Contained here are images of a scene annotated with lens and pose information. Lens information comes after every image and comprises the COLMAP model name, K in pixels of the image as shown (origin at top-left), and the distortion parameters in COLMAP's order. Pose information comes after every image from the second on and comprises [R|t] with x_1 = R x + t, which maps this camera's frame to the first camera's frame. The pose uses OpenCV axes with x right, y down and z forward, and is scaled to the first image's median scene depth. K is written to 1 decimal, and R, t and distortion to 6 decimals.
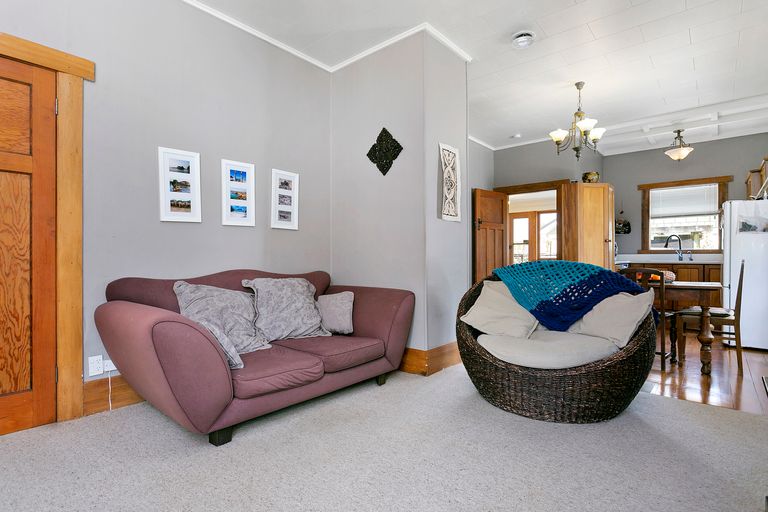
lens RADIAL K [[394.6, 0, 376.8], [0, 394.6, 254.5], [0, 0, 1]] dist [-0.000898, 0.000709]
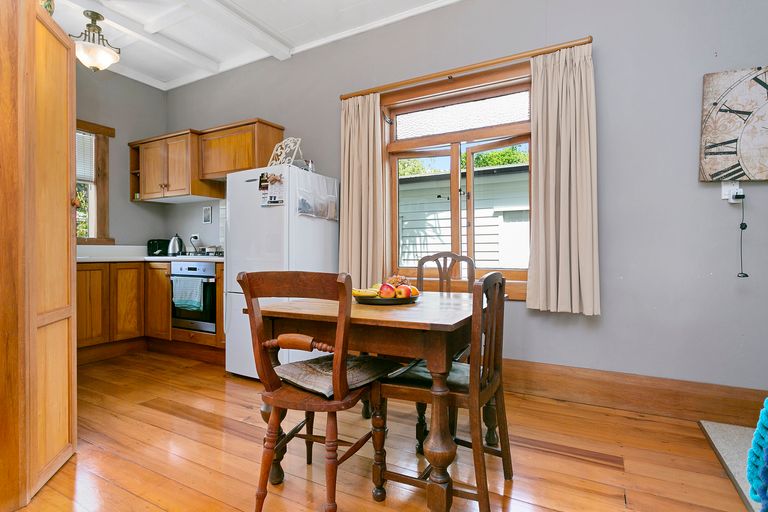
lens RADIAL K [[405.4, 0, 386.0], [0, 405.4, 249.7], [0, 0, 1]] dist [-0.003840, -0.000139]
pose [[-0.201449, 0.012328, 0.979422, 0.261945], [-0.007421, 0.999873, -0.014111, 0.019399], [-0.979471, -0.010111, -0.201332, 1.272383]]
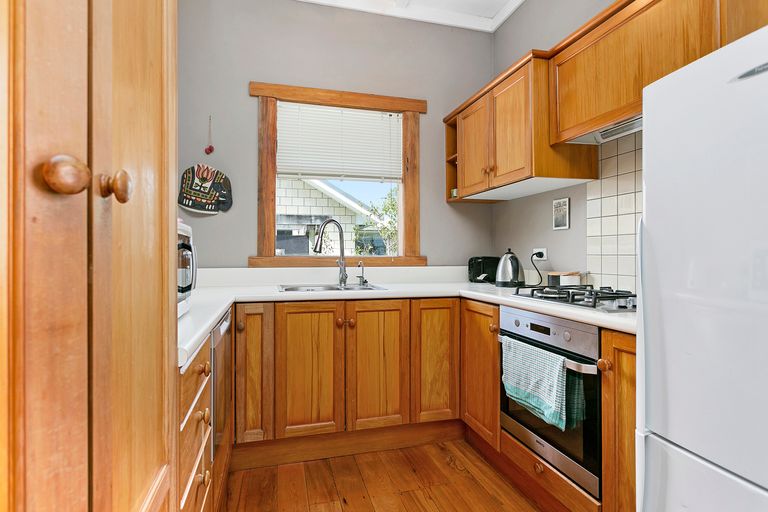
lens RADIAL K [[394.6, 0, 376.8], [0, 394.6, 254.5], [0, 0, 1]] dist [-0.000898, 0.000709]
pose [[0.564648, 0.003711, 0.825323, 0.887636], [-0.011166, 0.999933, 0.003142, -0.032918], [-0.825256, -0.010990, 0.564652, 1.447754]]
